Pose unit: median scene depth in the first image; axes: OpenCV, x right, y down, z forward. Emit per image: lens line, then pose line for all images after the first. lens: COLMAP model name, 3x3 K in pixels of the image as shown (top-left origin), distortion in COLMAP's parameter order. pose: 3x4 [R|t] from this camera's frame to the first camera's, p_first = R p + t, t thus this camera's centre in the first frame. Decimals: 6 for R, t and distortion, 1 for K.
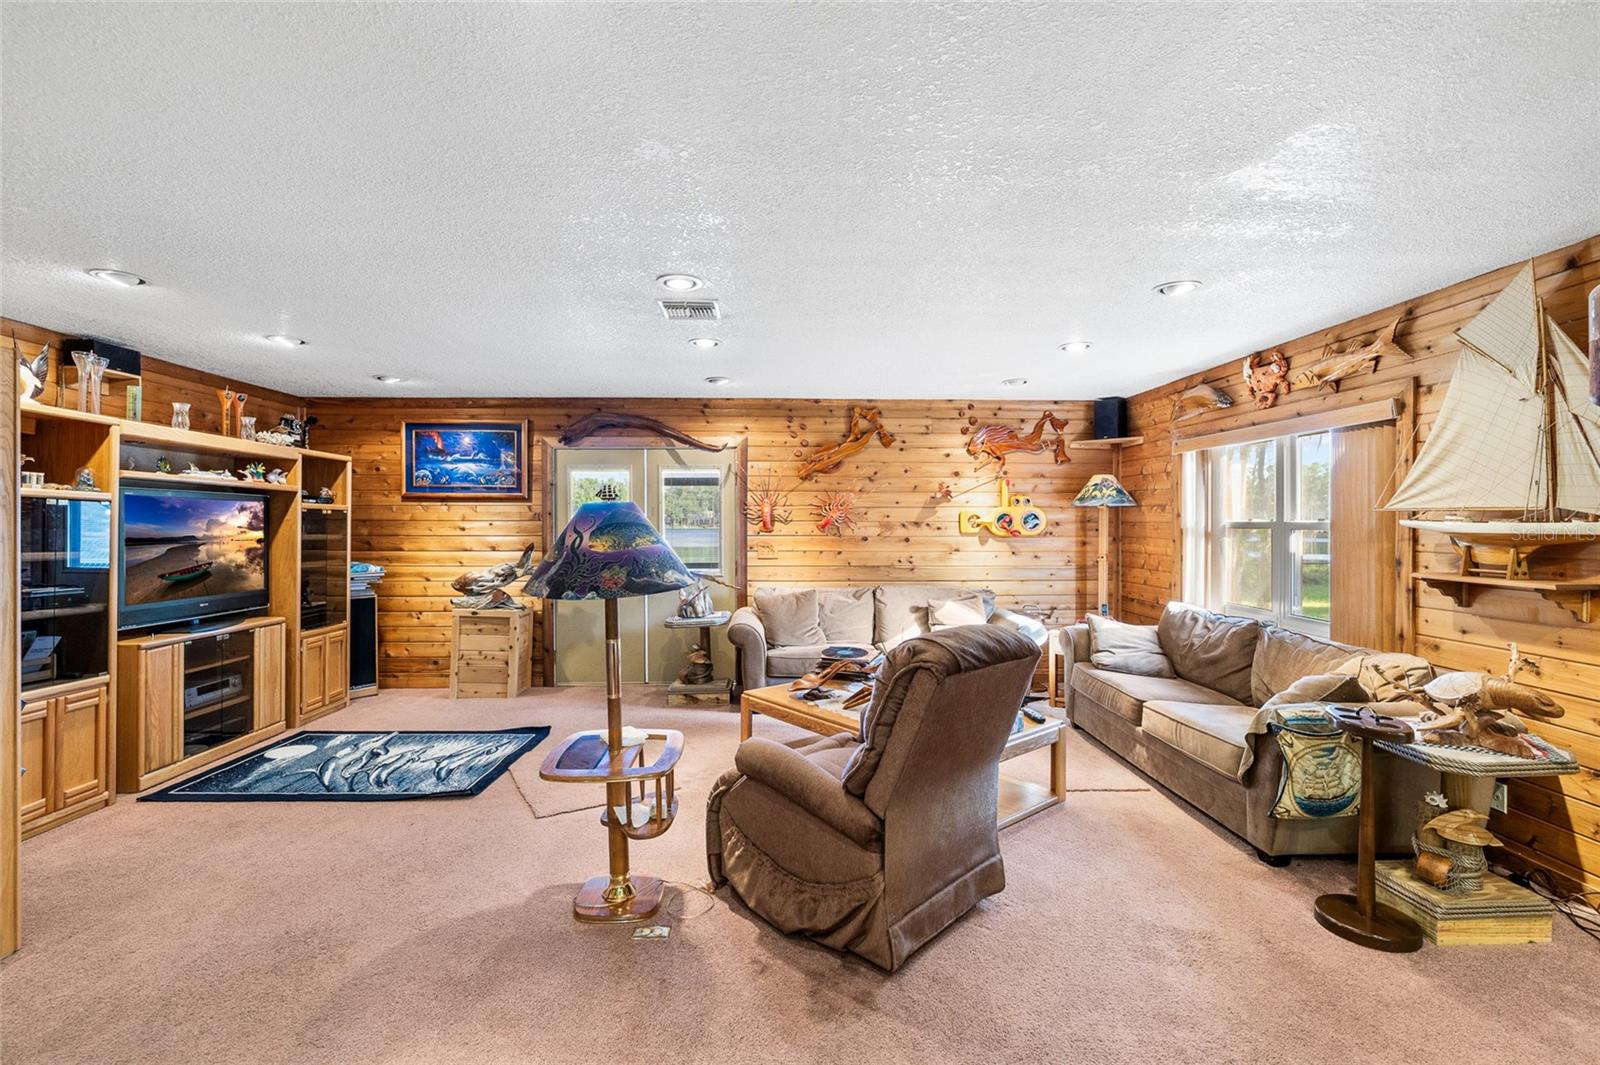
lens RADIAL K [[723.3, 0, 804.8], [0, 723.3, 525.6], [0, 0, 1]] dist [-0.006837, 0.004381]
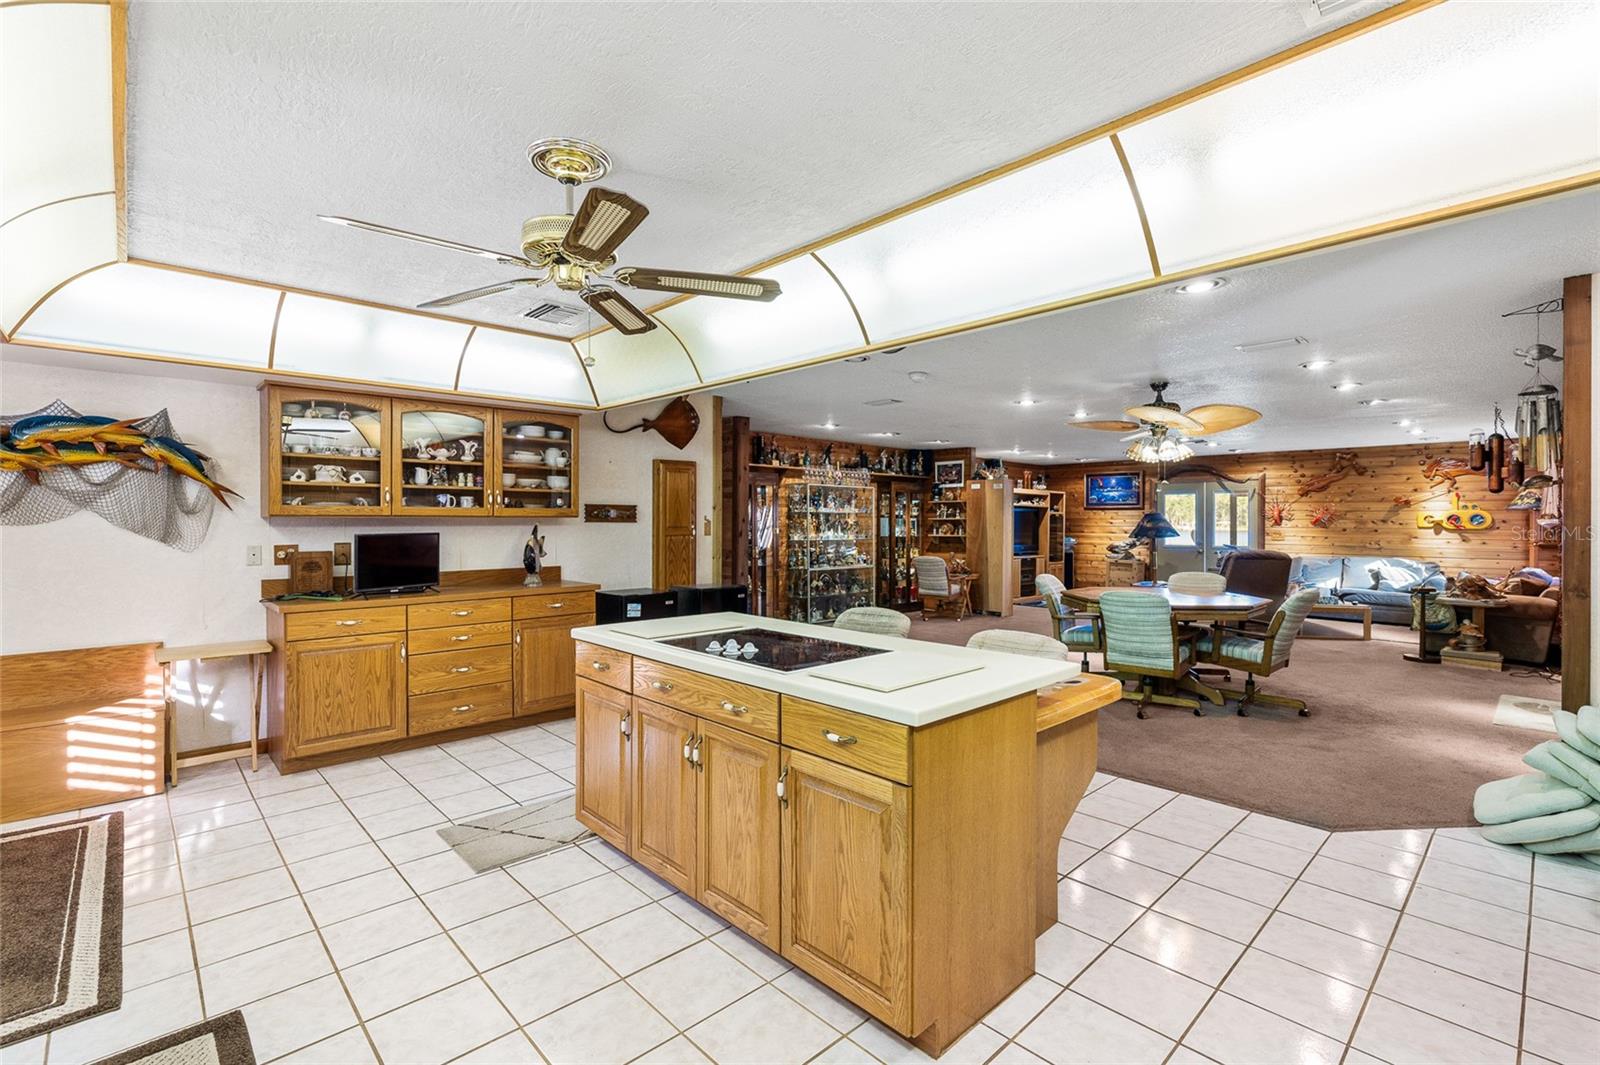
lens RADIAL K [[723.3, 0, 795.2], [0, 723.3, 523.8], [0, 0, 1]] dist [-0.006837, 0.004381]
pose [[0.660129, 0.005240, -0.751134, 0.524179], [-0.007159, 0.999974, 0.000684, 0.012576], [0.751118, 0.004926, 0.660149, -1.133732]]
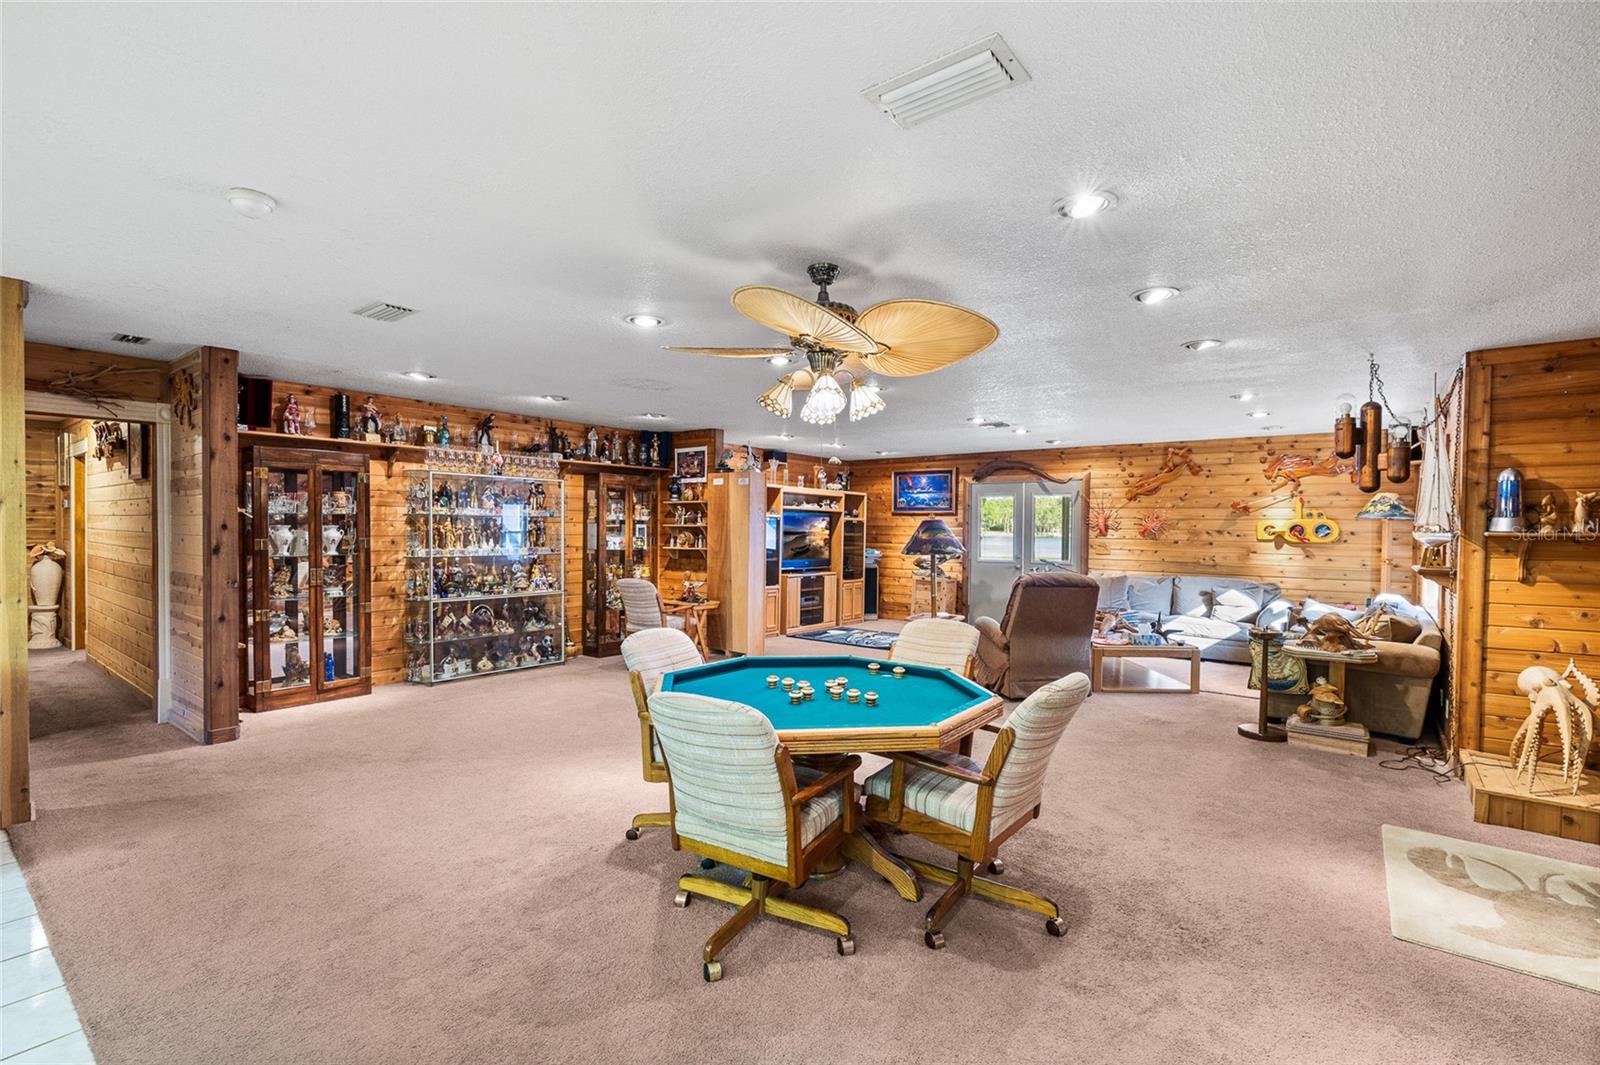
lens RADIAL K [[723.3, 0, 796.5], [0, 723.3, 543.4], [0, 0, 1]] dist [-0.006837, 0.004381]
pose [[0.764730, 0.022689, -0.643952, 0.433599], [-0.013034, 0.999720, 0.019746, 0.002773], [0.644219, -0.006707, 0.764811, -0.545678]]
